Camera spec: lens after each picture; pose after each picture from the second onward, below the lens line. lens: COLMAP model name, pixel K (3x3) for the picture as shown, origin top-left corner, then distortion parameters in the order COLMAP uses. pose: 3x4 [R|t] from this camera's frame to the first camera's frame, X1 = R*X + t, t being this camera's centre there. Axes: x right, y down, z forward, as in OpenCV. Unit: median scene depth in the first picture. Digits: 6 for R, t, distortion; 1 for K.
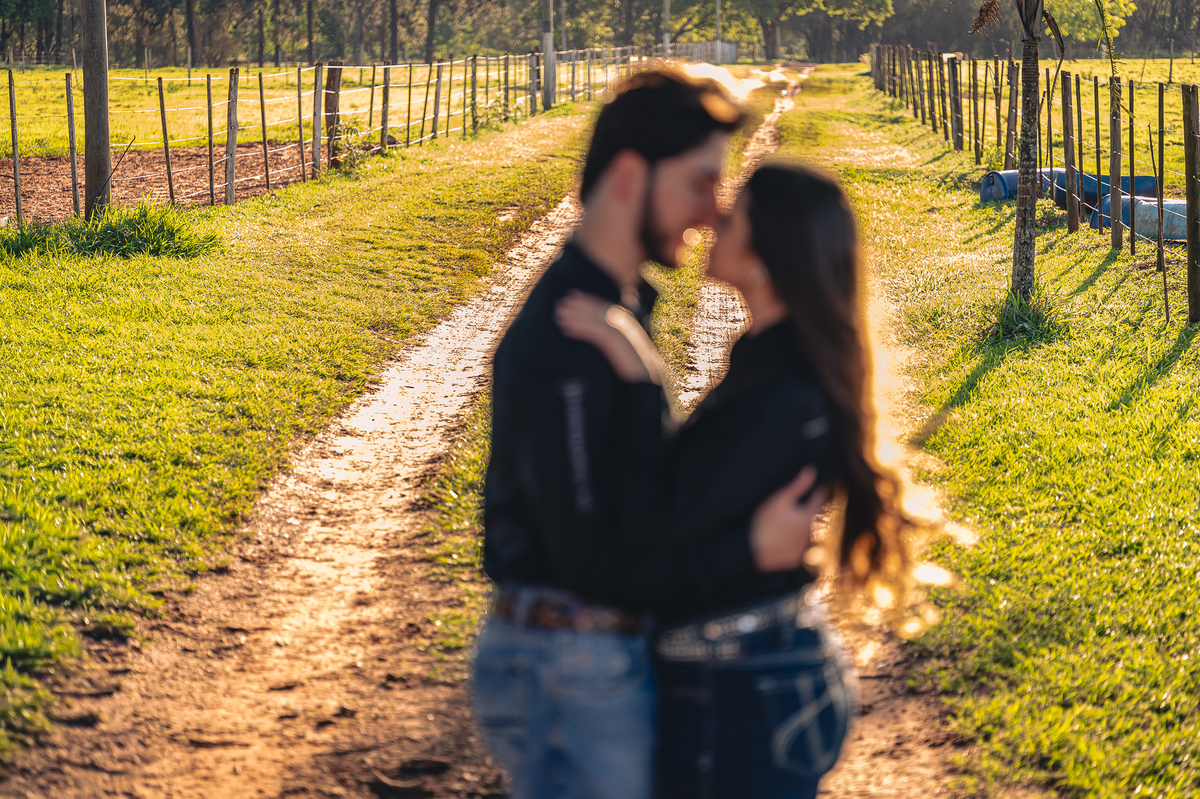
lens RADIAL K [[3585.9, 0, 598.1], [0, 3585.9, 399.6], [0, 0, 1]] dist [-0.077088, 0.000000]
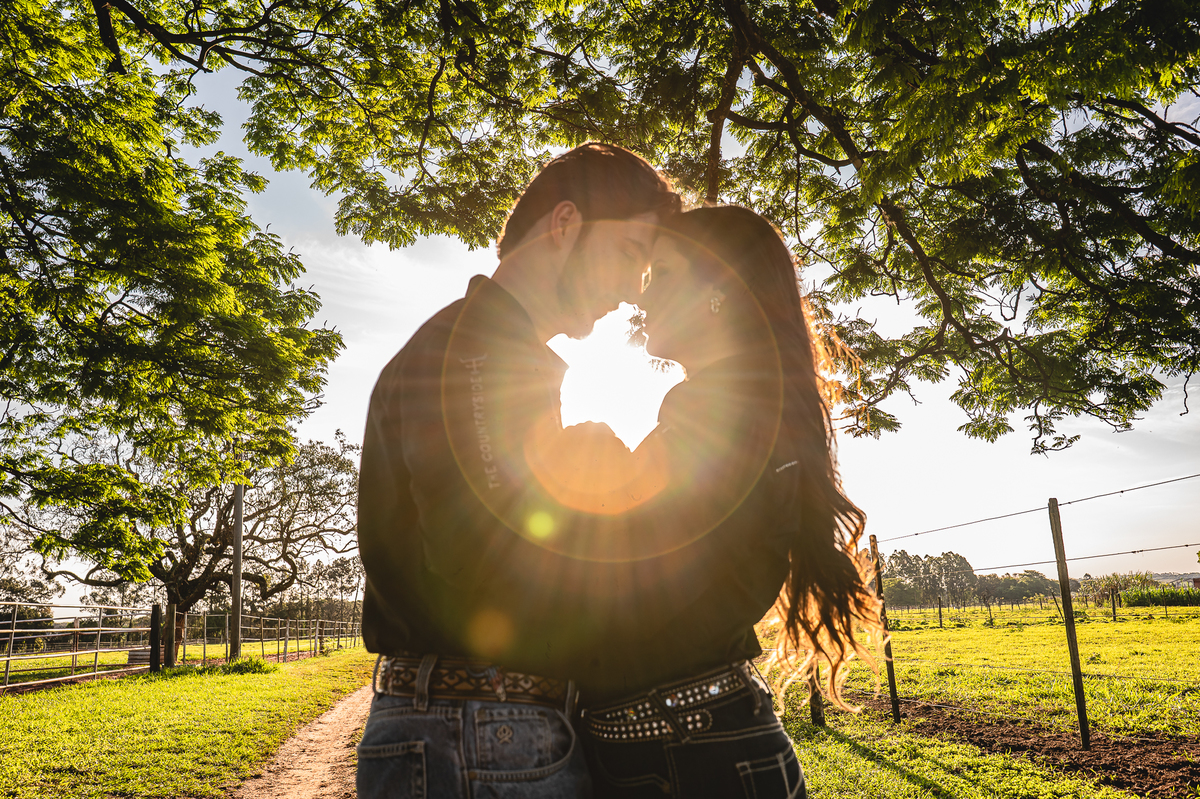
lens RADIAL K [[951.3, 0, 596.6], [0, 951.3, 408.0], [0, 0, 1]] dist [0.000410, 0.003547]
pose [[0.979417, 0.001779, 0.201840, -0.017408], [0.063715, 0.946111, -0.317514, 0.028973], [-0.191528, 0.323839, 0.926523, 0.308122]]
